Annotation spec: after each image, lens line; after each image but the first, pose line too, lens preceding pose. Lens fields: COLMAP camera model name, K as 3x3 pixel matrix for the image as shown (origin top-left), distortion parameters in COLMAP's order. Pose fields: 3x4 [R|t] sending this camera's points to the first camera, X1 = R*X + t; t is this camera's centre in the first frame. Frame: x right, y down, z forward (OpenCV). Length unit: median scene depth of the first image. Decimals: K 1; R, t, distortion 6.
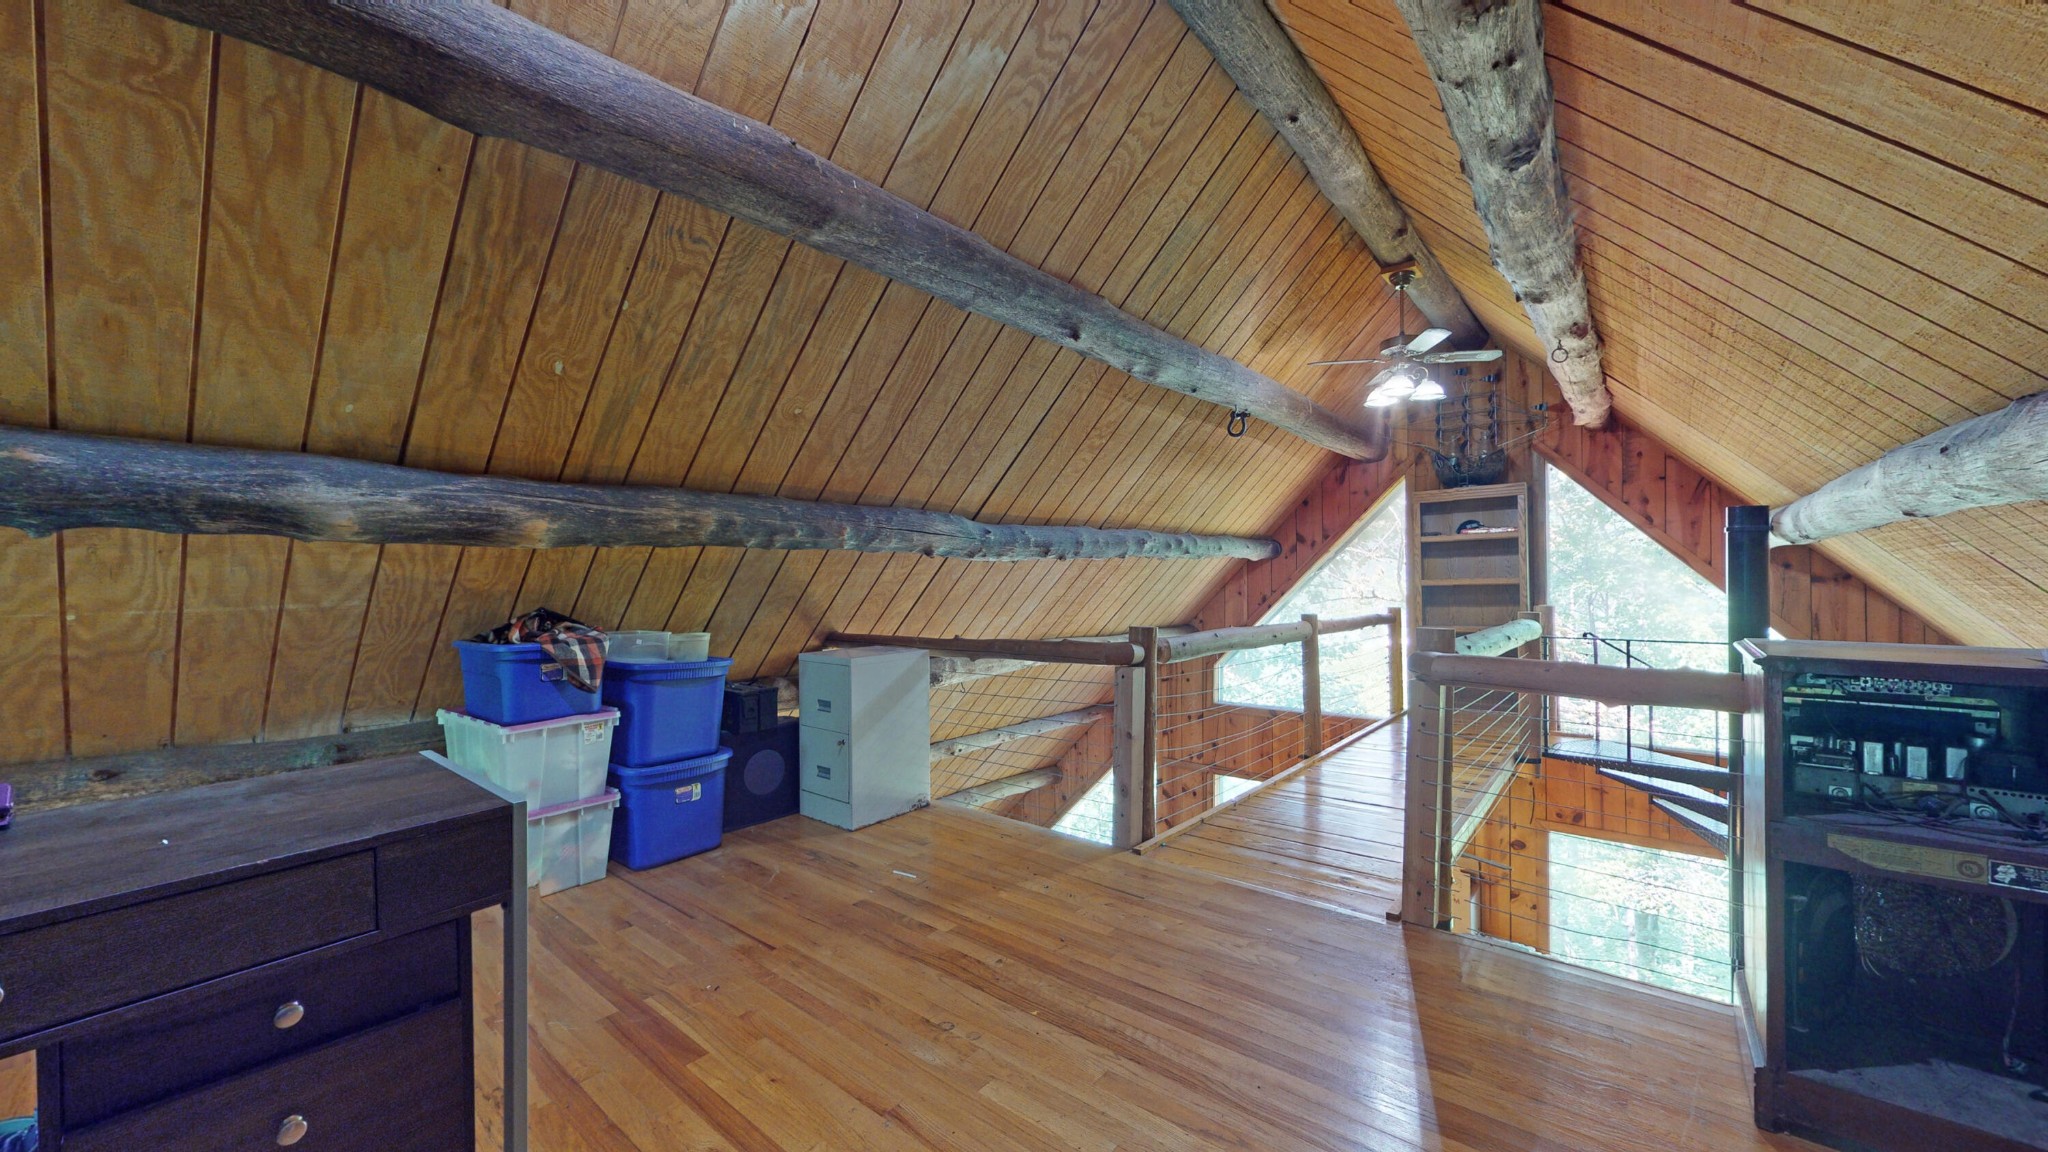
lens RADIAL K [[760.6, 0, 1021.0], [0, 760.6, 585.1], [0, 0, 1]] dist [-0.001895, -0.000005]
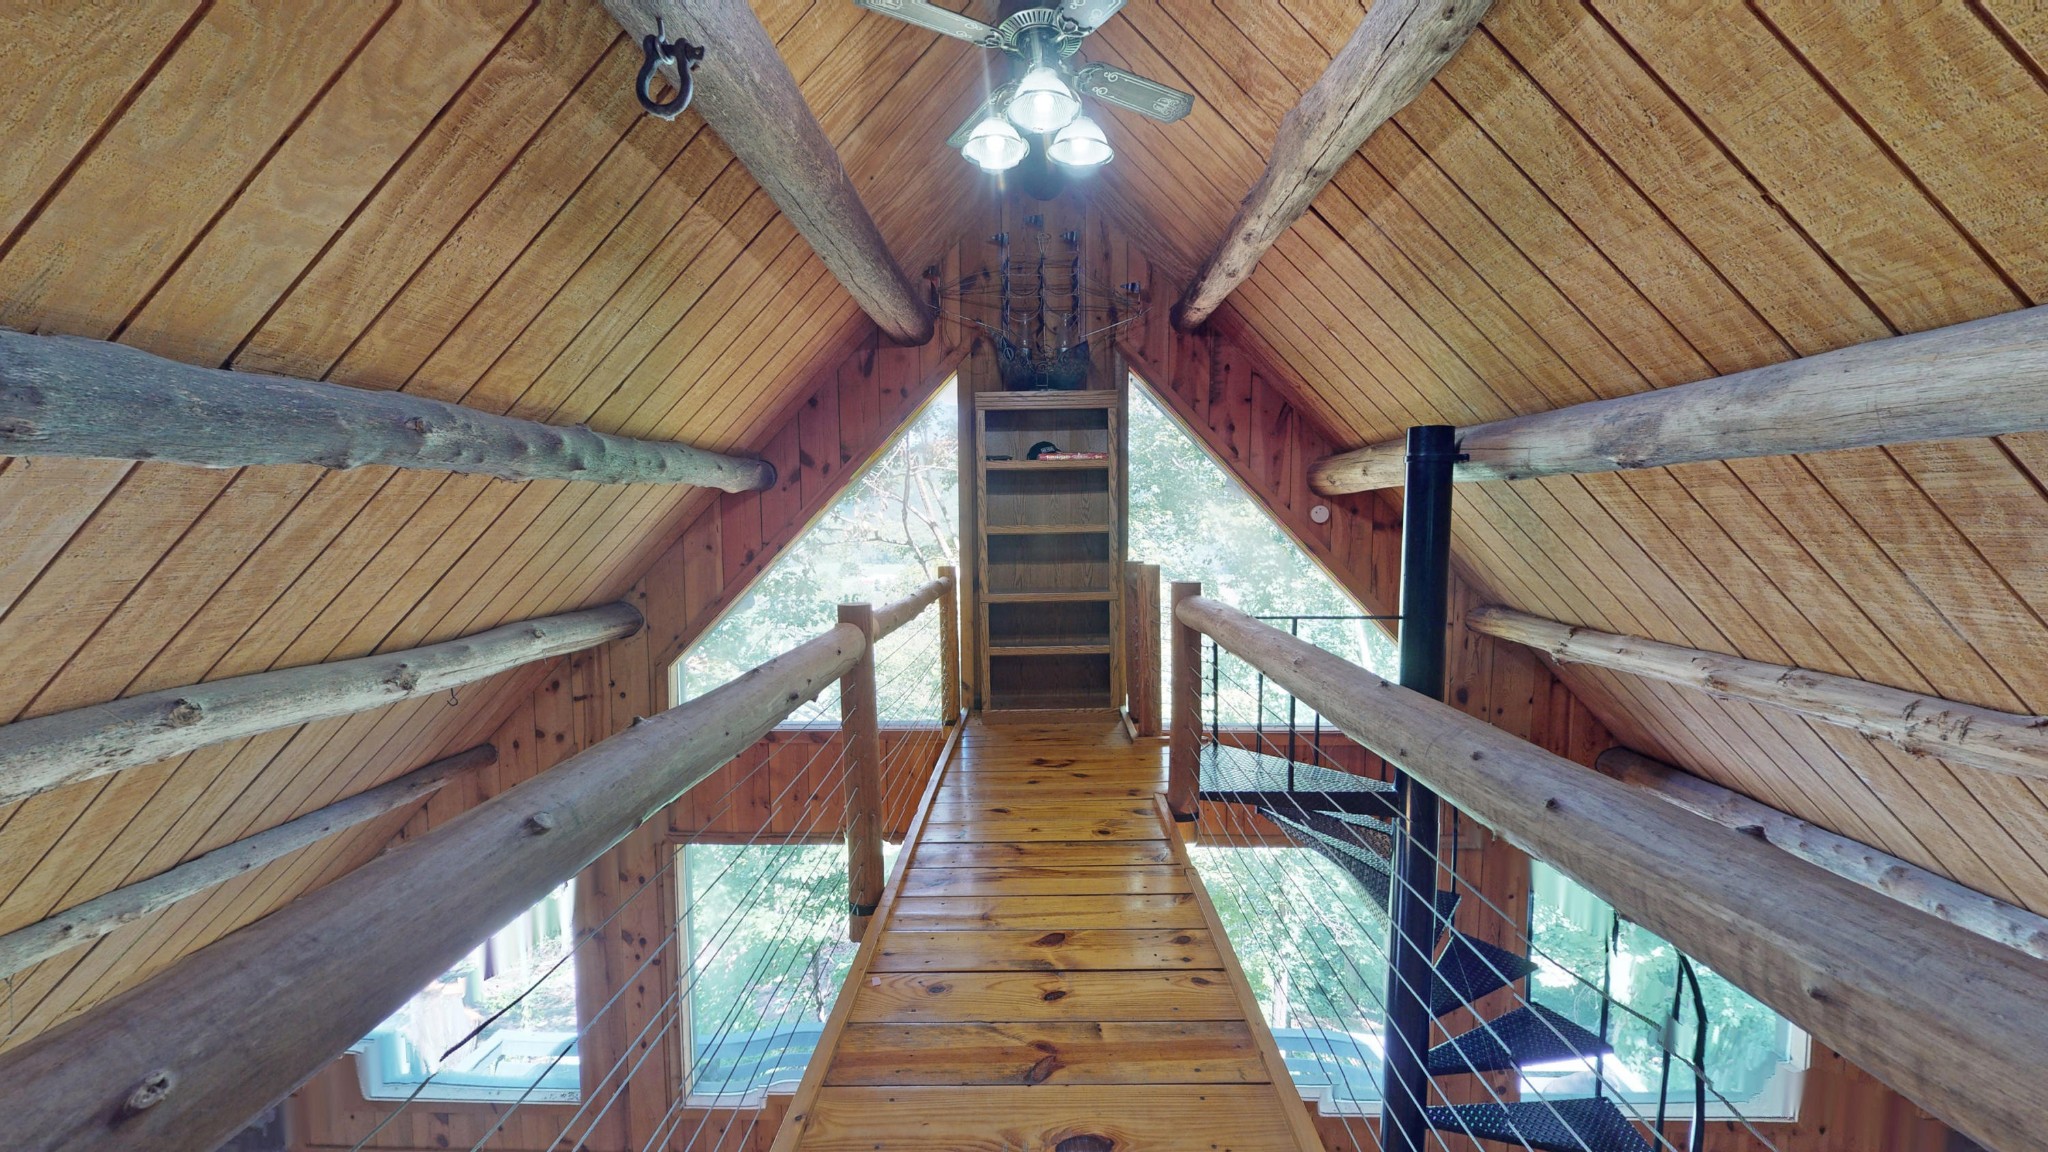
lens RADIAL K [[760.6, 0, 1026.1], [0, 760.6, 578.9], [0, 0, 1]] dist [-0.001895, -0.000005]
pose [[0.788907, -0.044037, 0.612933, 0.140021], [0.000564, 0.997480, 0.070940, -0.008142], [-0.614512, -0.055619, 0.786944, 0.448911]]
